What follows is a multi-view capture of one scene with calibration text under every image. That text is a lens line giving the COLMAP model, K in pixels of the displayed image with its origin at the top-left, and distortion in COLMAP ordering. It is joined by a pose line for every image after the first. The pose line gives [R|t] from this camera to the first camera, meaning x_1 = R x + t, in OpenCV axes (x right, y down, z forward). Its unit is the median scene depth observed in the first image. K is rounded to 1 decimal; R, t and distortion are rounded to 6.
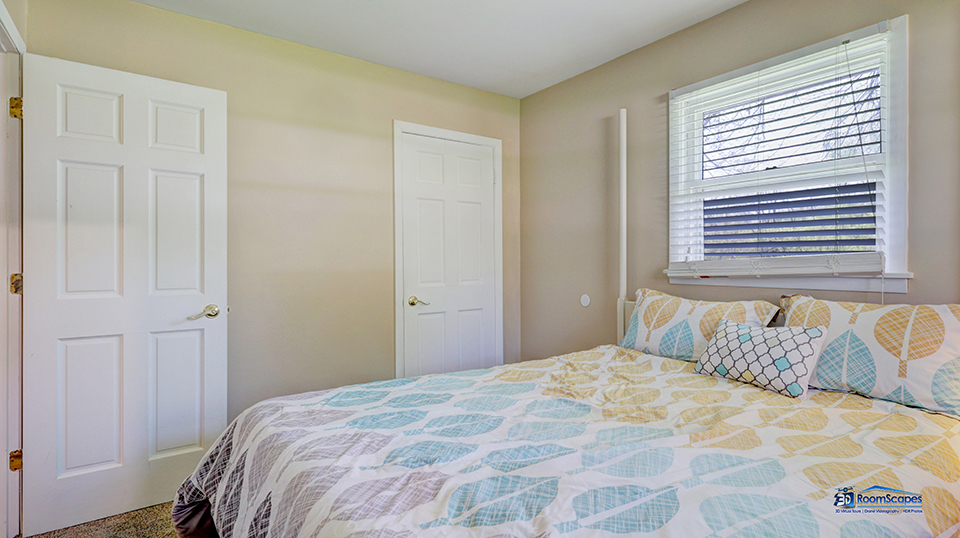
lens RADIAL K [[475.1, 0, 478.6], [0, 475.1, 266.5], [0, 0, 1]] dist [0.003830, 0.000499]
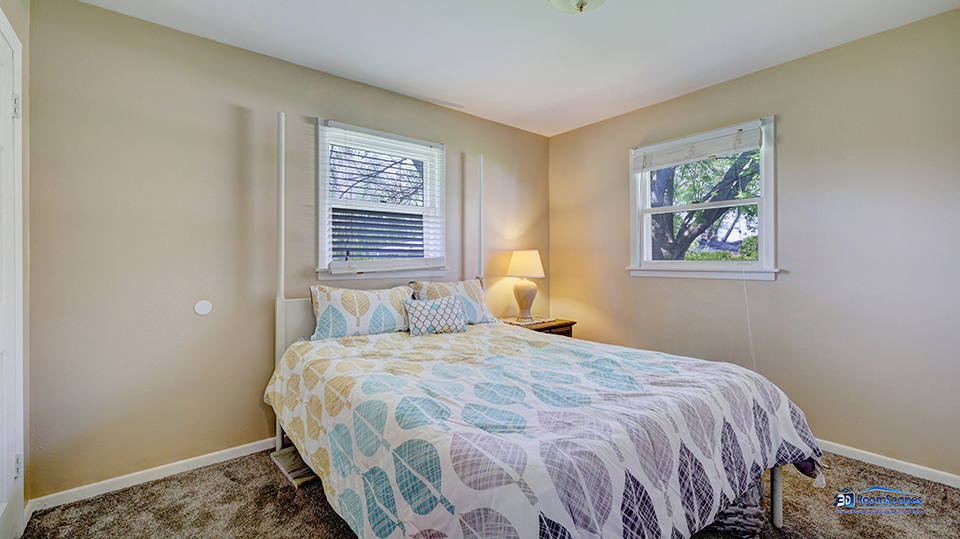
lens RADIAL K [[407.6, 0, 477.9], [0, 407.6, 264.3], [0, 0, 1]] dist [0.002398, 0.000000]
pose [[-0.058141, -0.000713, 0.998308, -0.750938], [0.012775, 0.999917, 0.001458, -0.000062], [-0.998227, 0.012838, -0.058127, 0.792701]]
